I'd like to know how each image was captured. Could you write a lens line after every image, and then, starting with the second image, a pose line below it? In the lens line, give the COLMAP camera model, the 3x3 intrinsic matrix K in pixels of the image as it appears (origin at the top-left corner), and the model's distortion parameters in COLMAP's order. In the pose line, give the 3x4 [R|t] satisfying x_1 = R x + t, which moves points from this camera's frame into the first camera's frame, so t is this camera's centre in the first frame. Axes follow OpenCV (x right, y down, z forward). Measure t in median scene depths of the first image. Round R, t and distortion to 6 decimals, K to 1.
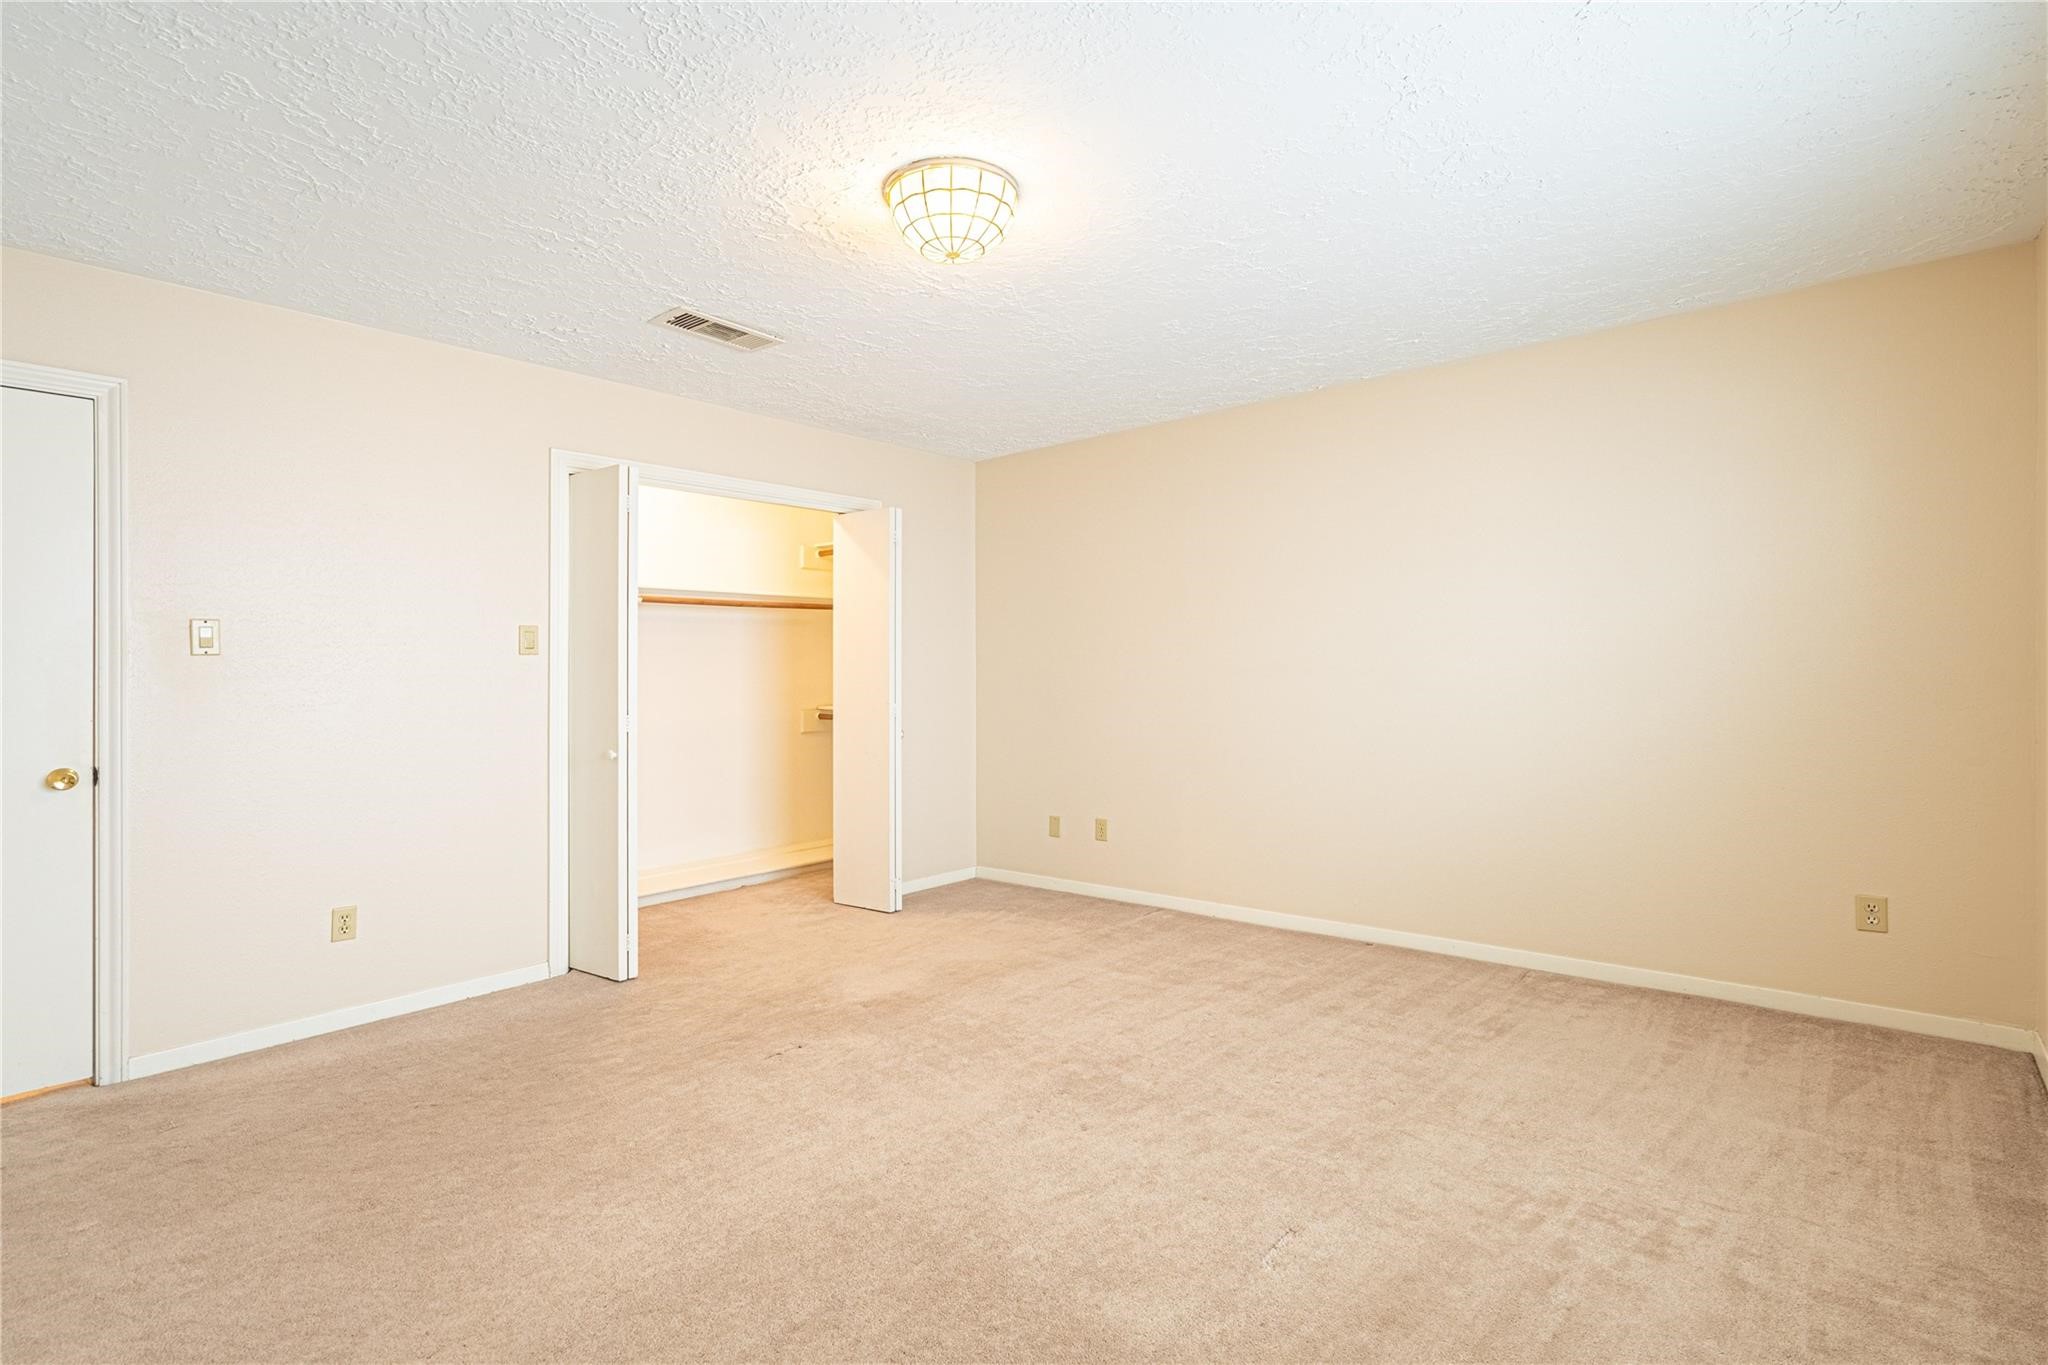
lens RADIAL K [[975.3, 0, 1063.9], [0, 975.3, 658.9], [0, 0, 1]] dist [-0.002058, -0.000084]
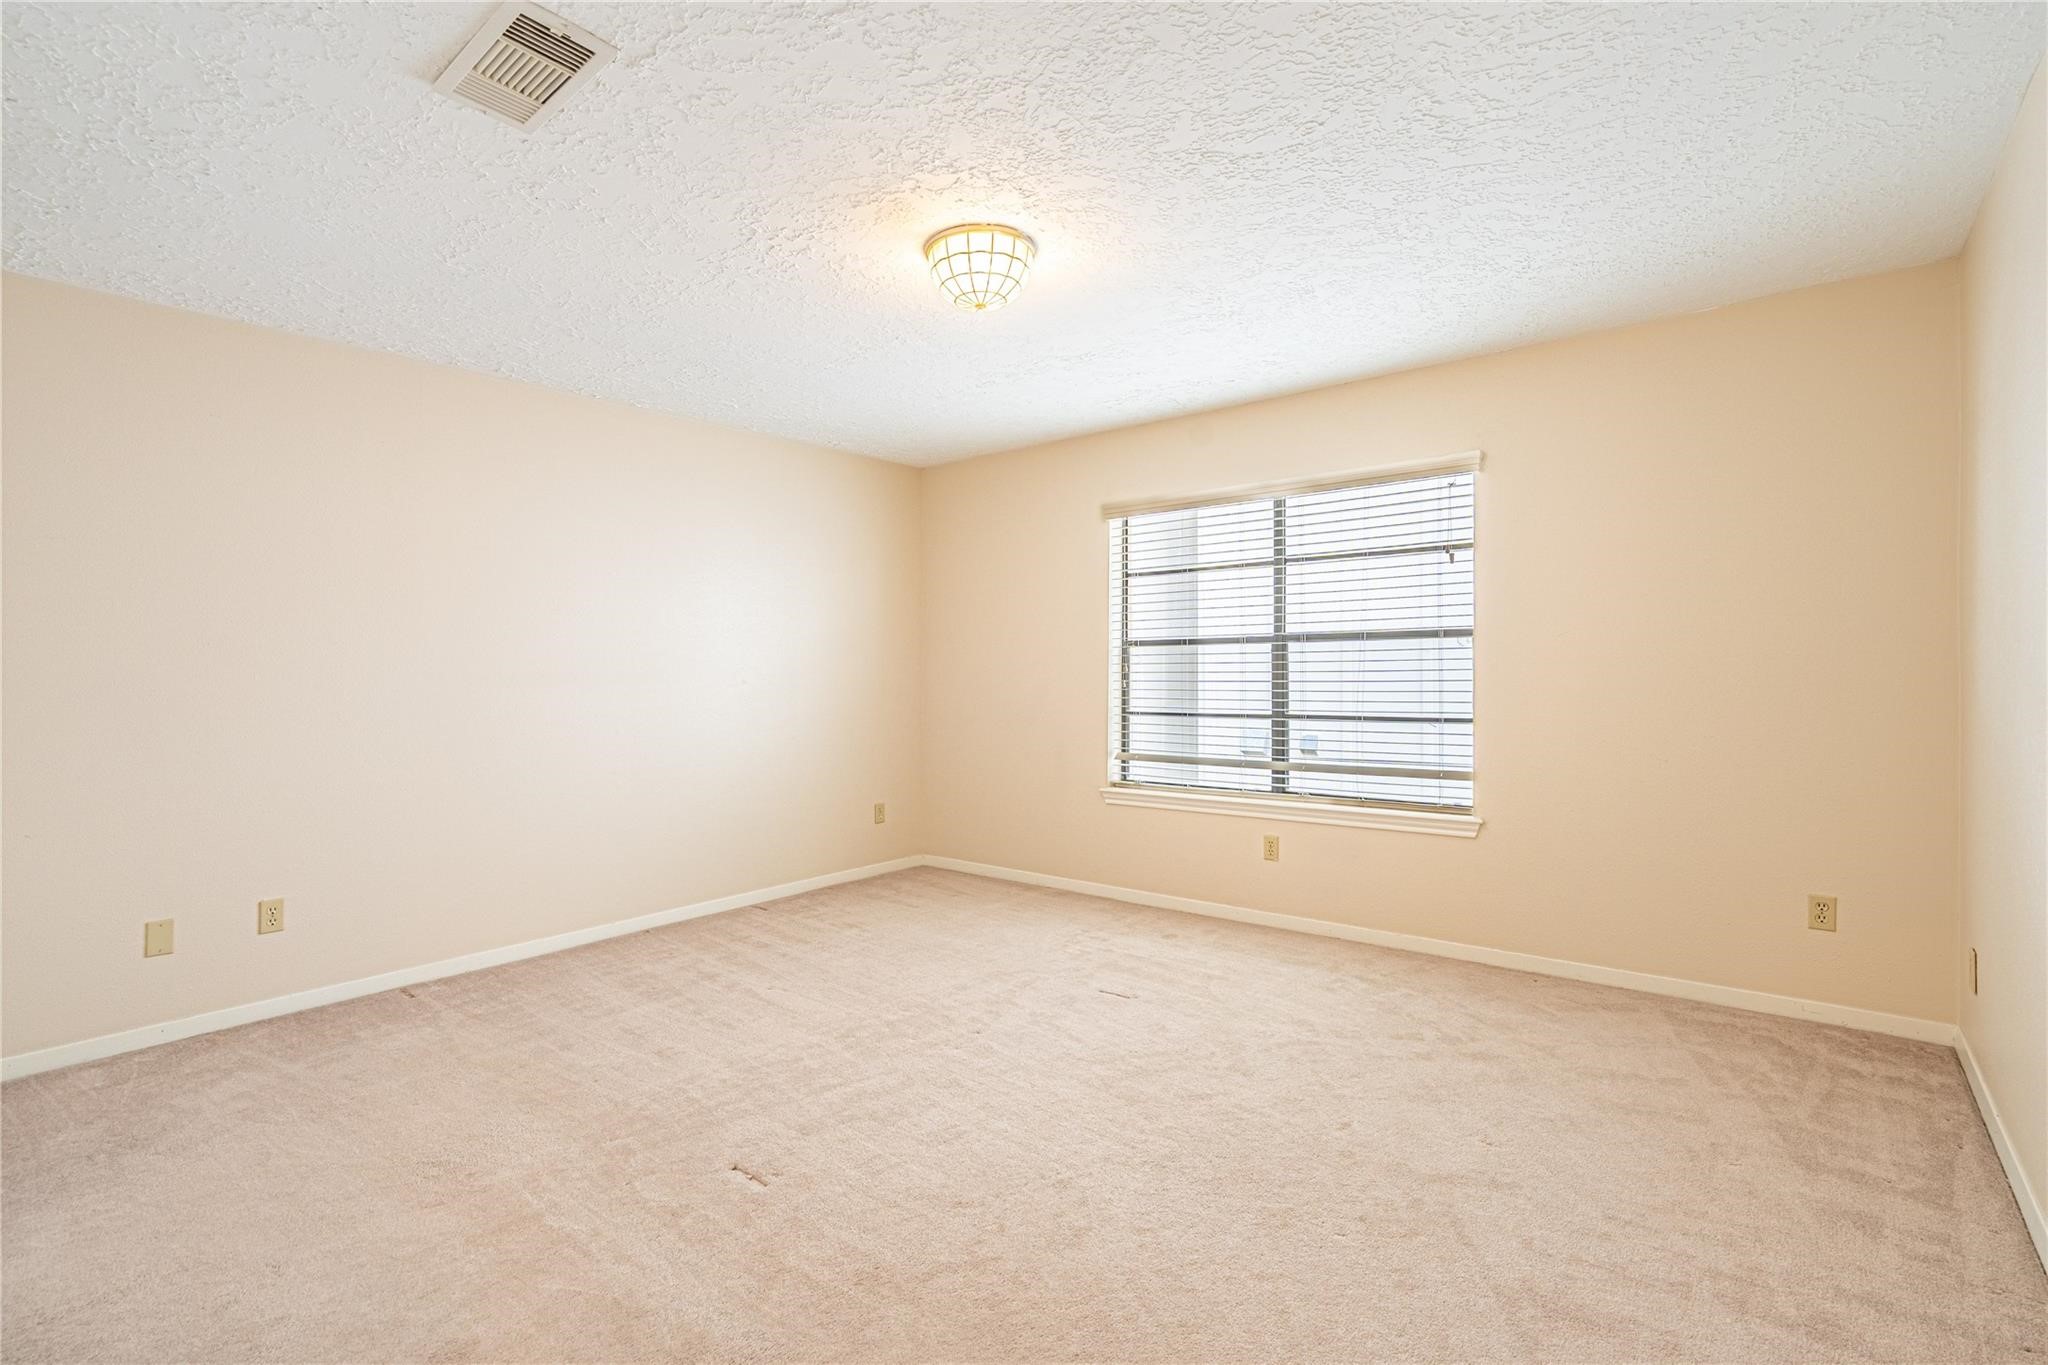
lens RADIAL K [[975.3, 0, 1027.8], [0, 975.3, 678.7], [0, 0, 1]] dist [-0.002058, -0.000084]
pose [[-0.027776, 0.007546, 0.999586, -0.913409], [-0.003107, 0.999966, -0.007635, 0.021454], [-0.999609, -0.003318, -0.027752, 0.703216]]
